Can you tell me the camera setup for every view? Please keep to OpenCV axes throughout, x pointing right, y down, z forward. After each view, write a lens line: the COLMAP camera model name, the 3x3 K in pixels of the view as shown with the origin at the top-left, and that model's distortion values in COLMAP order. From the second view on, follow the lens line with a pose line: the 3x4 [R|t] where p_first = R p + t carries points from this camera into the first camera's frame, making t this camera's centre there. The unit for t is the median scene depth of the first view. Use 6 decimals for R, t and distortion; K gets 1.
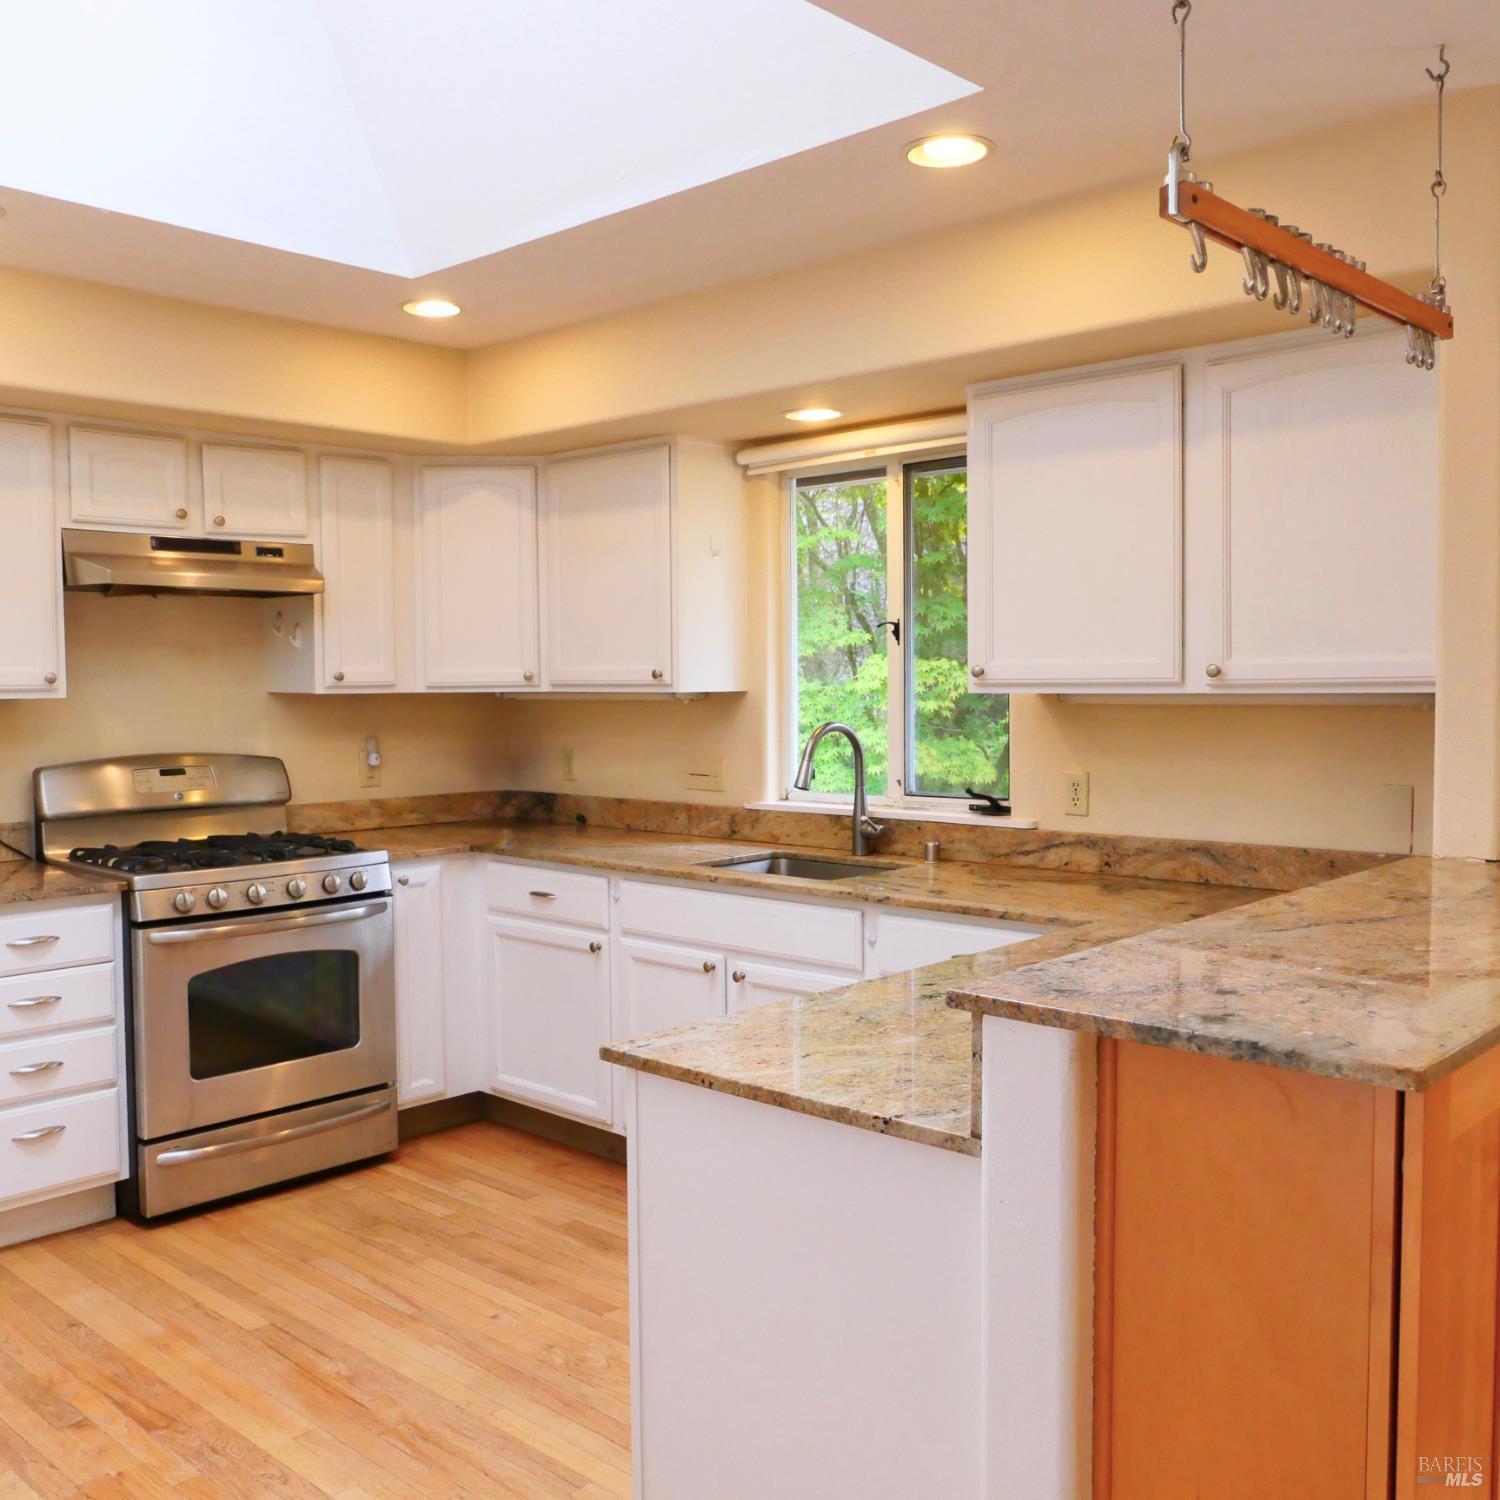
lens RADIAL K [[1473.2, 0, 750.0], [0, 1473.2, 750.0], [0, 0, 1]] dist [-0.034717, 0.014000]
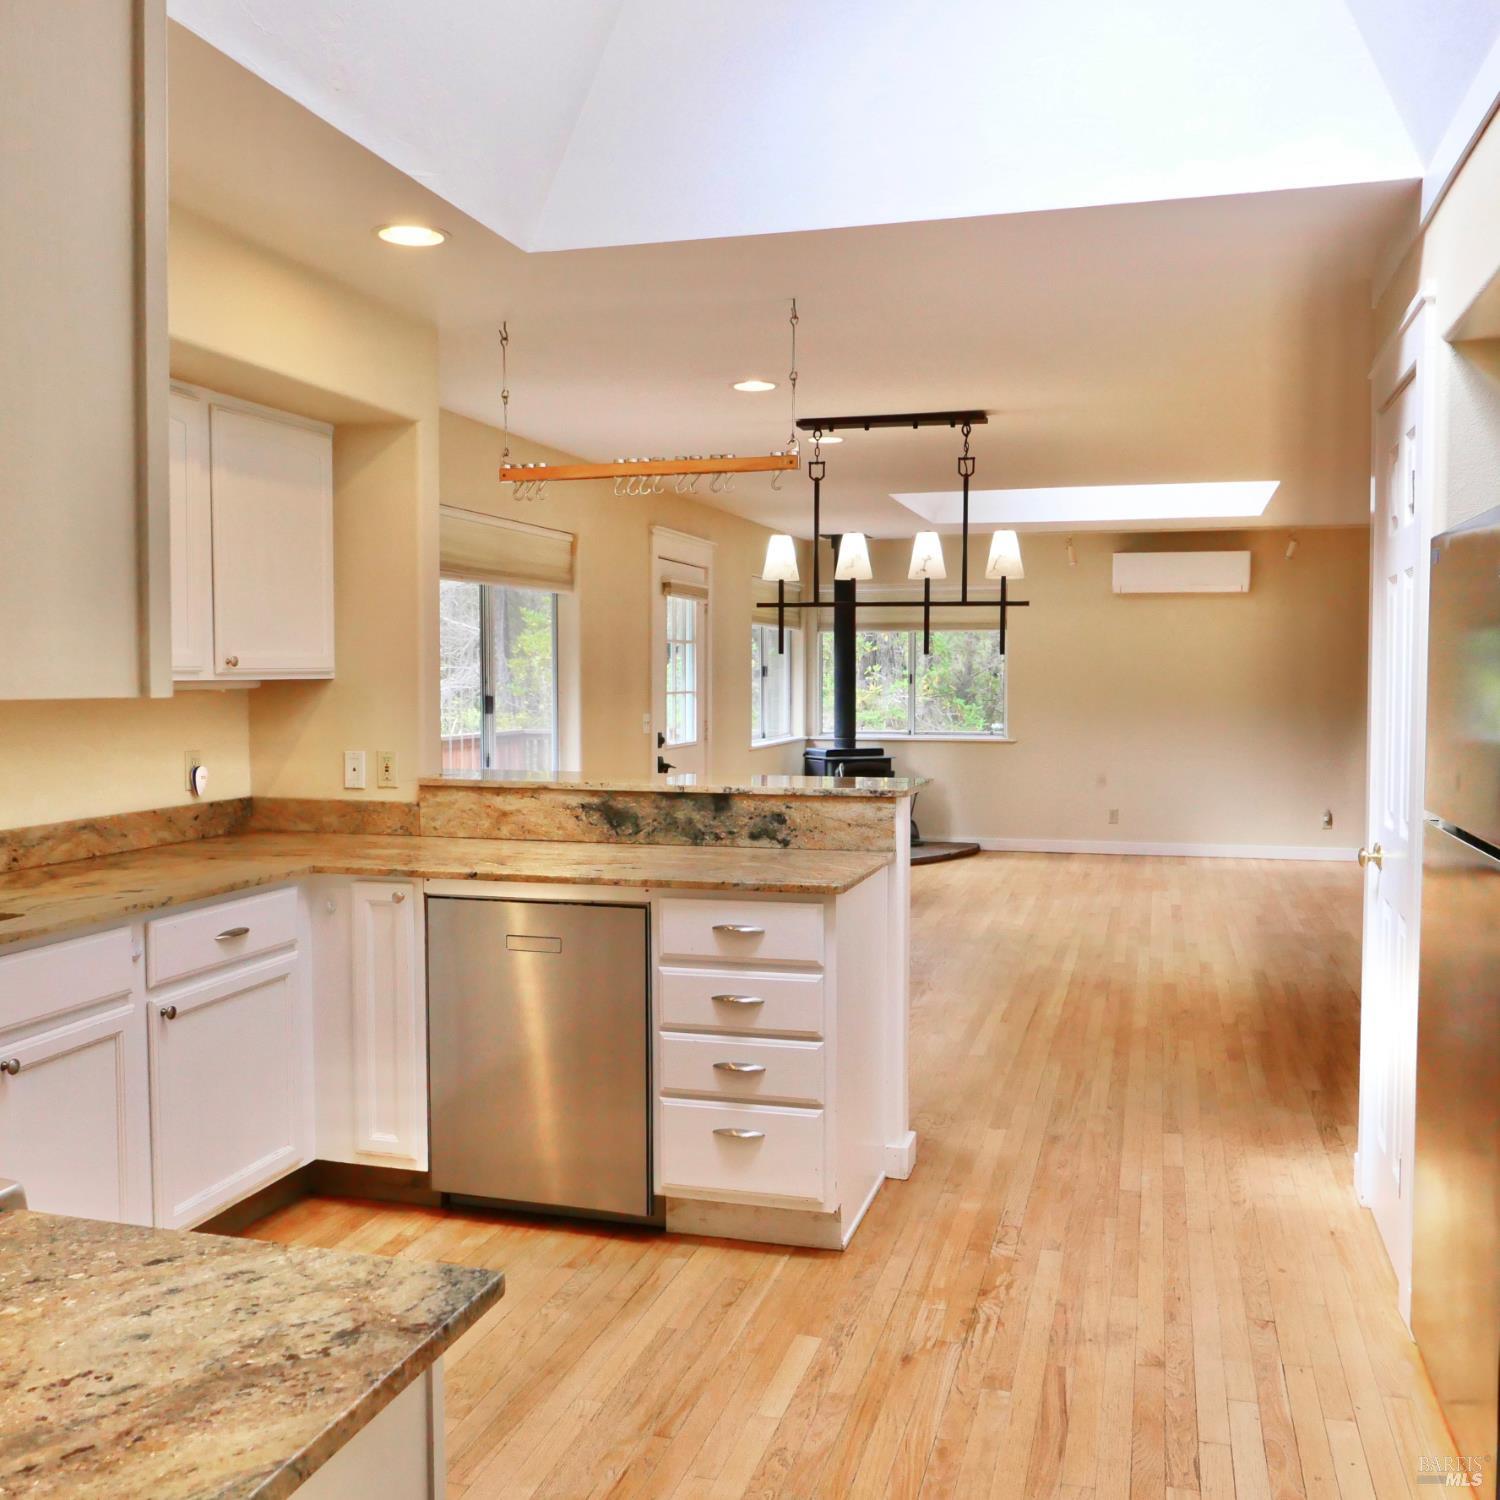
lens RADIAL K [[1437.9, 0, 755.3], [0, 1437.9, 746.8], [0, 0, 1]] dist [-0.034982, 0.033840]
pose [[-0.462772, -0.033205, 0.885855, -0.713588], [0.046075, 0.997047, 0.061442, -0.027512], [-0.885279, 0.069249, -0.459875, 0.877960]]
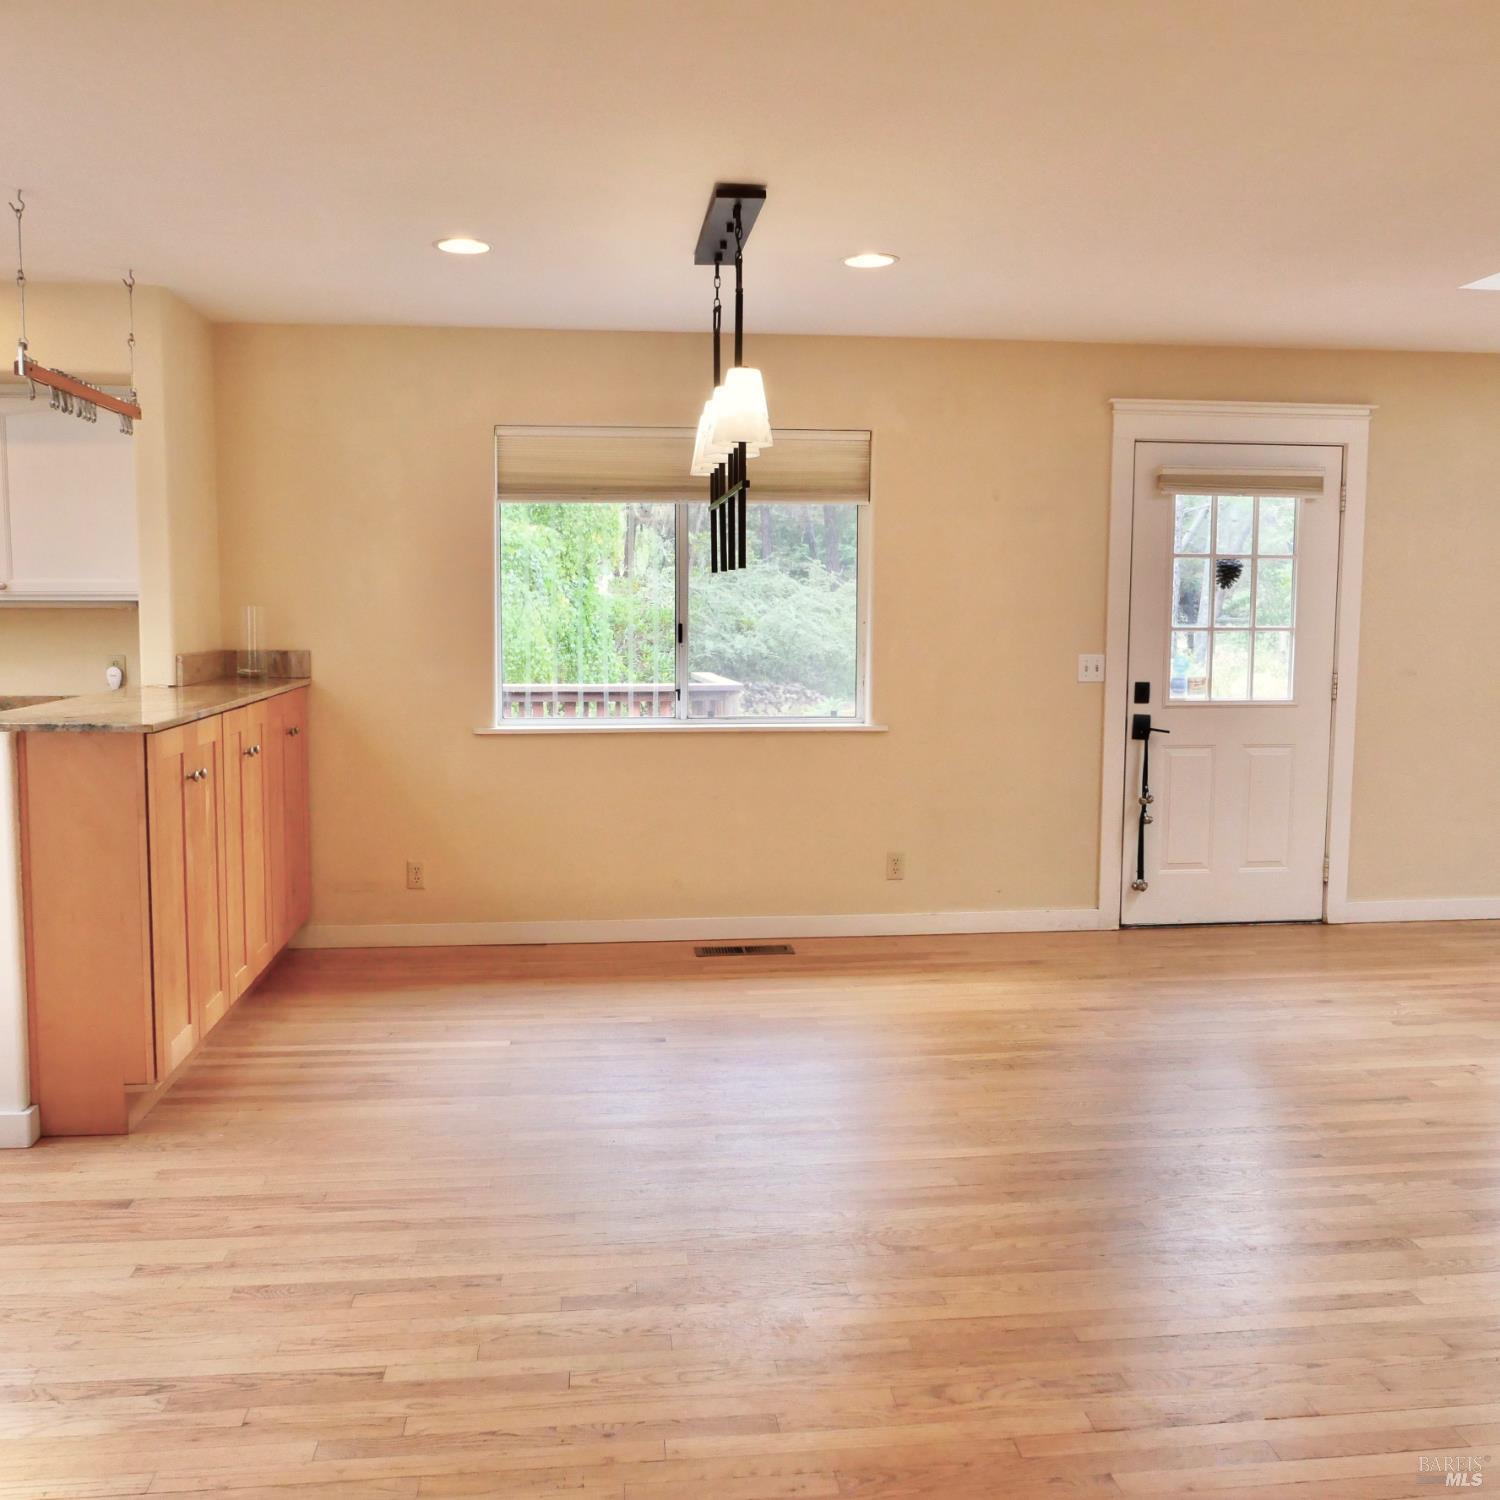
lens RADIAL K [[1437.9, 0, 755.3], [0, 1437.9, 746.8], [0, 0, 1]] dist [-0.034982, 0.033840]
pose [[0.644127, -0.062173, 0.762388, -0.275278], [0.024306, 0.997852, 0.060840, 0.034109], [-0.764532, -0.020658, 0.644254, -0.515170]]
